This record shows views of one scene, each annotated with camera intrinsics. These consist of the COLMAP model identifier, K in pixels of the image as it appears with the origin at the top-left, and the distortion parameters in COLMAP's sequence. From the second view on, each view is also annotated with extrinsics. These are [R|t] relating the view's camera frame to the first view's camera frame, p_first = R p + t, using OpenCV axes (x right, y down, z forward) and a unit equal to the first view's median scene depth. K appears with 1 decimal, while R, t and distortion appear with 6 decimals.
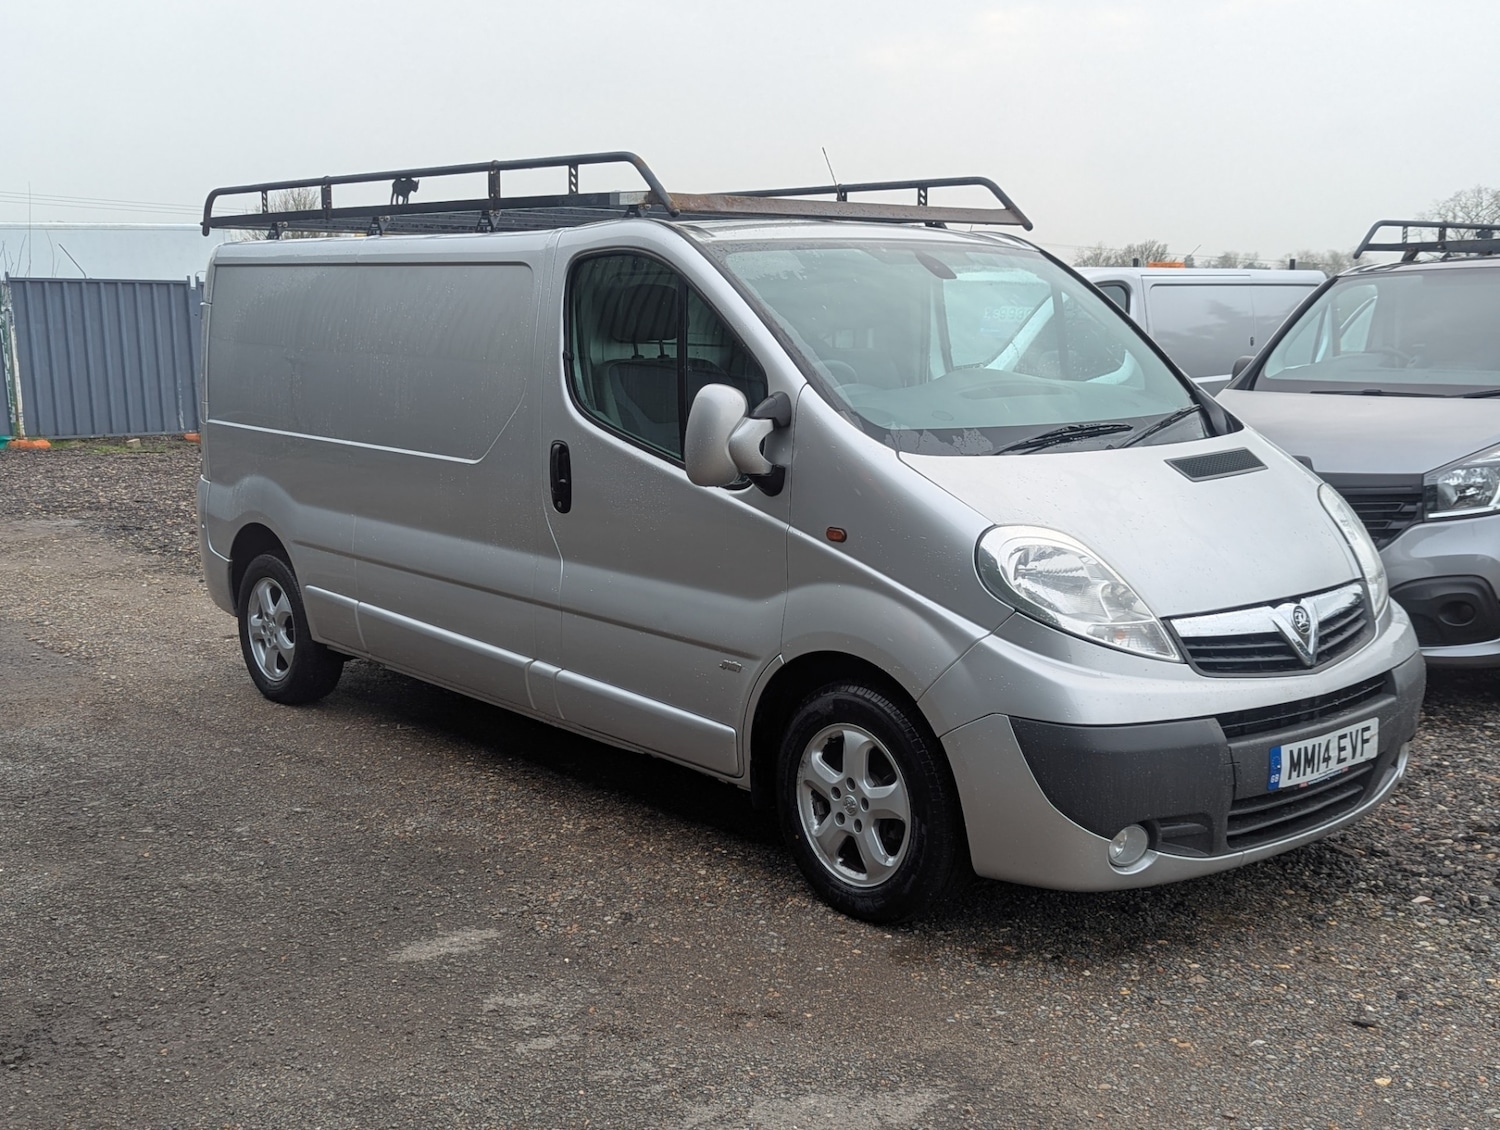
lens RADIAL K [[1710.6, 0, 754.8], [0, 1710.6, 518.0], [0, 0, 1]] dist [0.049917, -0.037773]
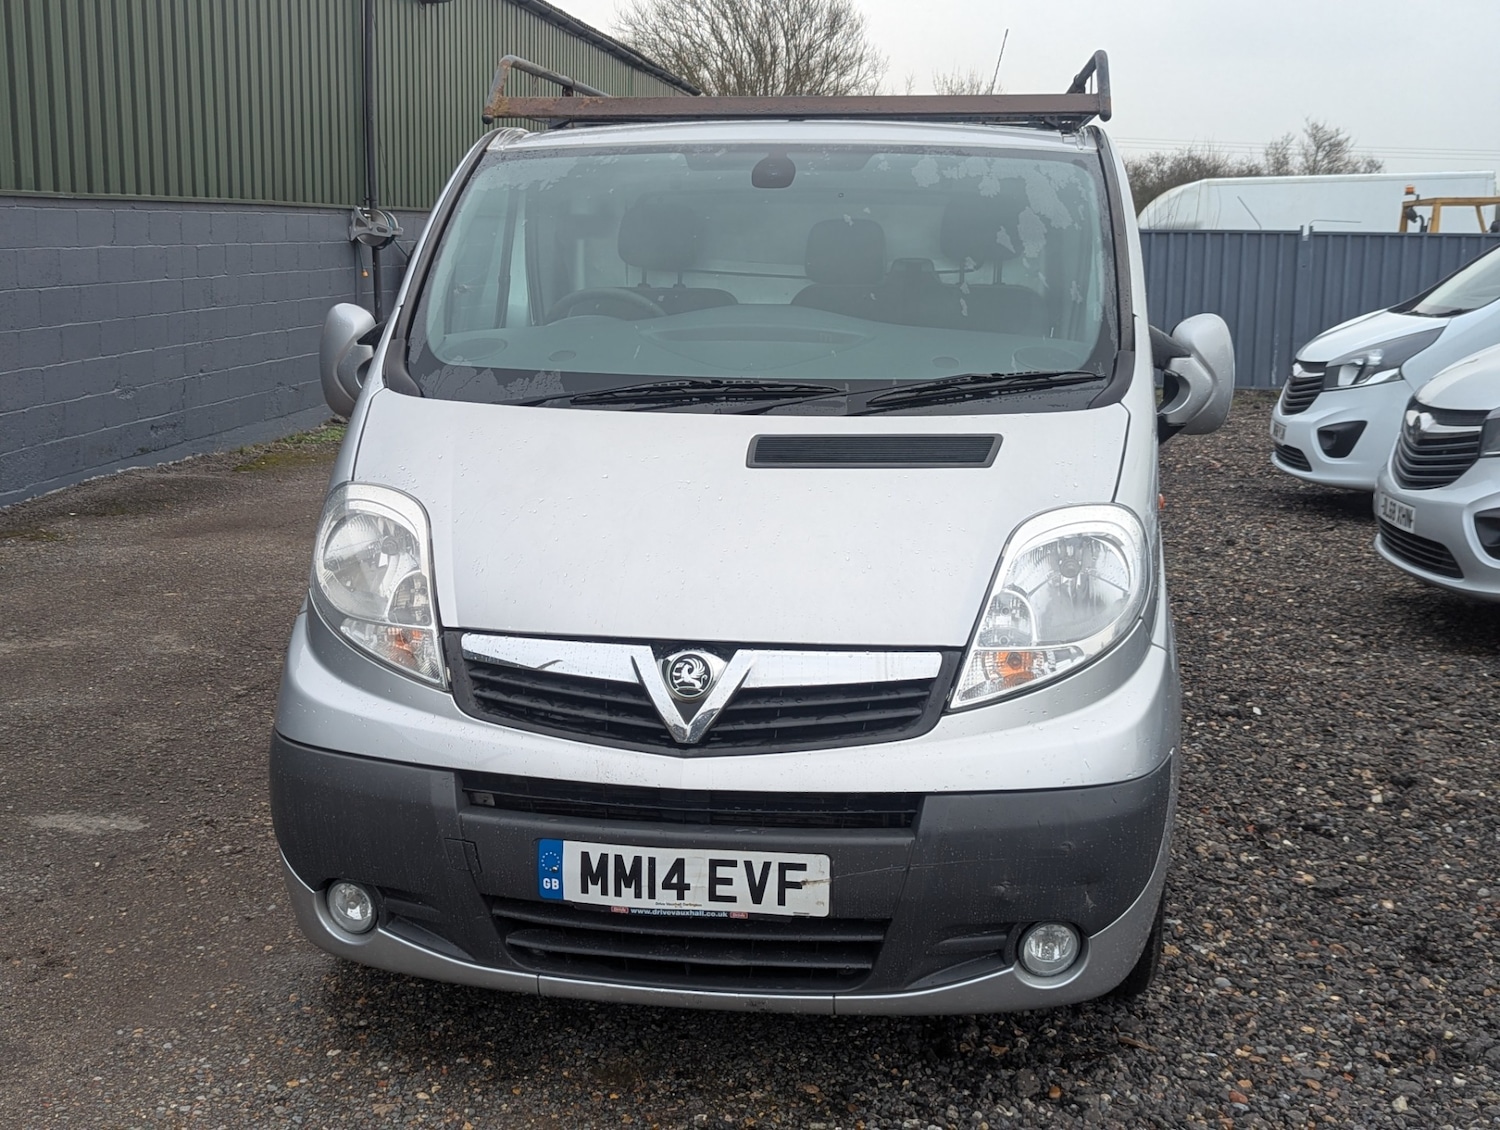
lens RADIAL K [[1708.6, 0, 746.6], [0, 1708.6, 526.8], [0, 0, 1]] dist [0.073529, -0.118624]
pose [[0.654970, 0.121858, -0.745765, 0.804649], [-0.102215, 0.992128, 0.072343, -0.048524], [0.748710, 0.028845, 0.662270, 0.554686]]
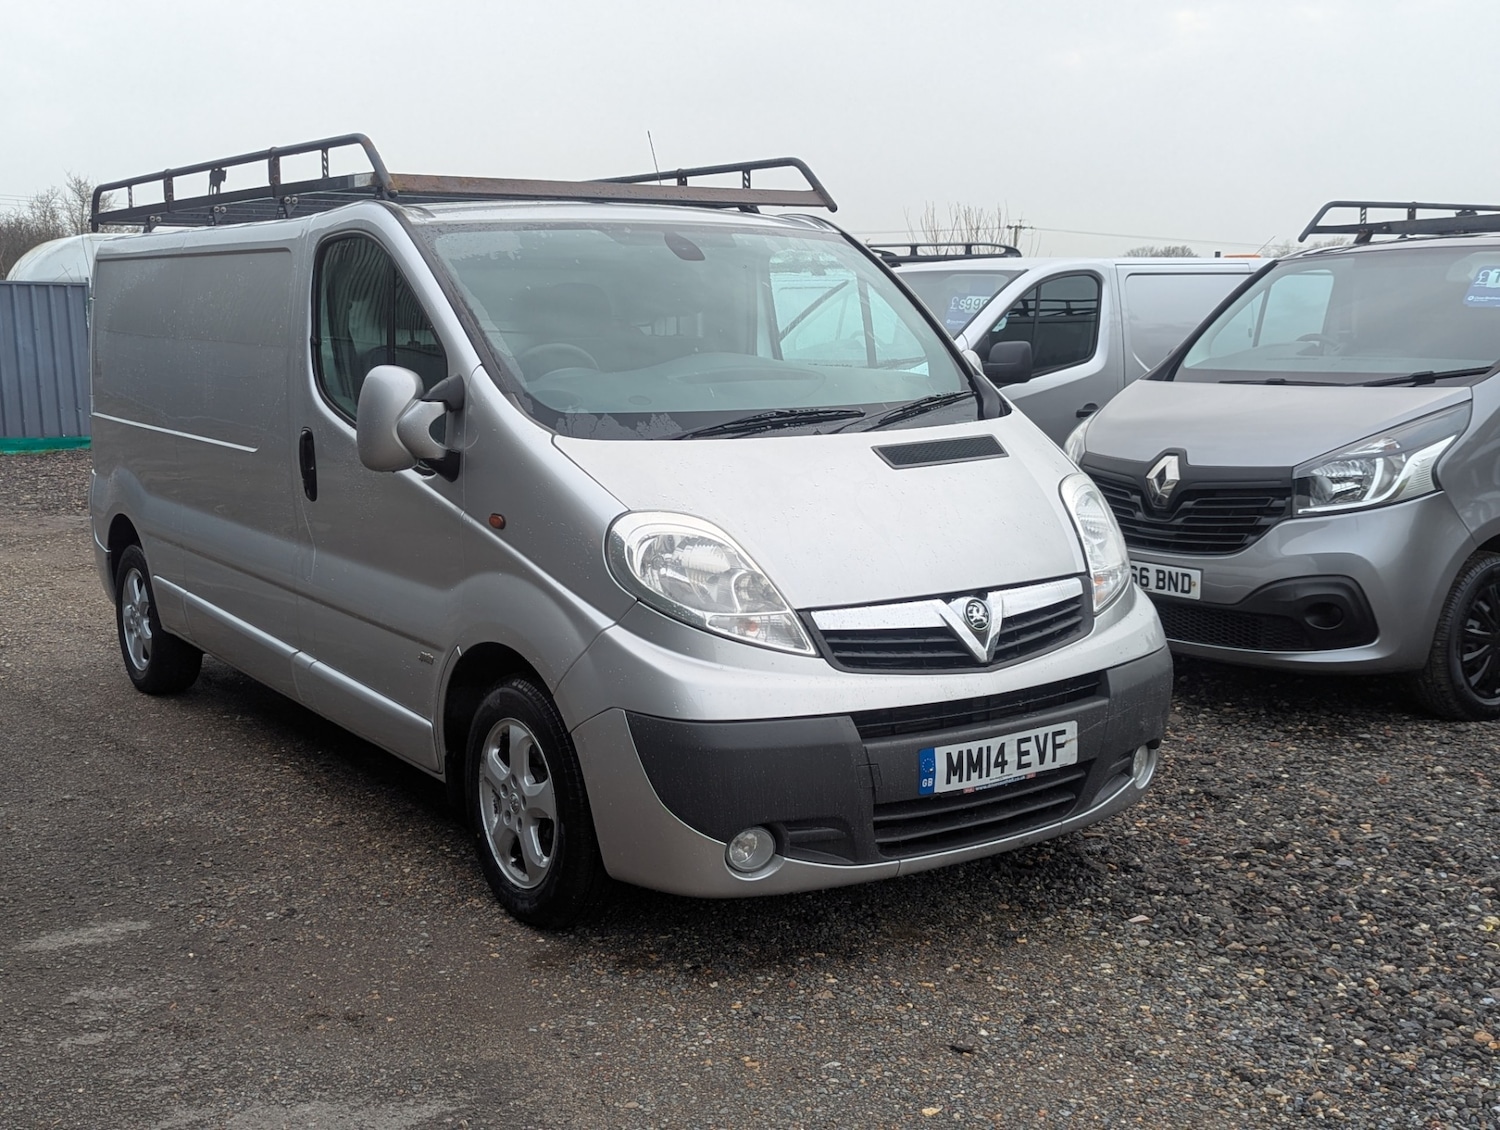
lens RADIAL K [[1708.4, 0, 743.9], [0, 1708.4, 499.0], [0, 0, 1]] dist [0.089677, -0.177236]
pose [[0.993443, 0.003838, -0.114263, 0.289707], [-0.005452, 0.999890, -0.013811, 0.009514], [0.114197, 0.014343, 0.993355, 0.053767]]
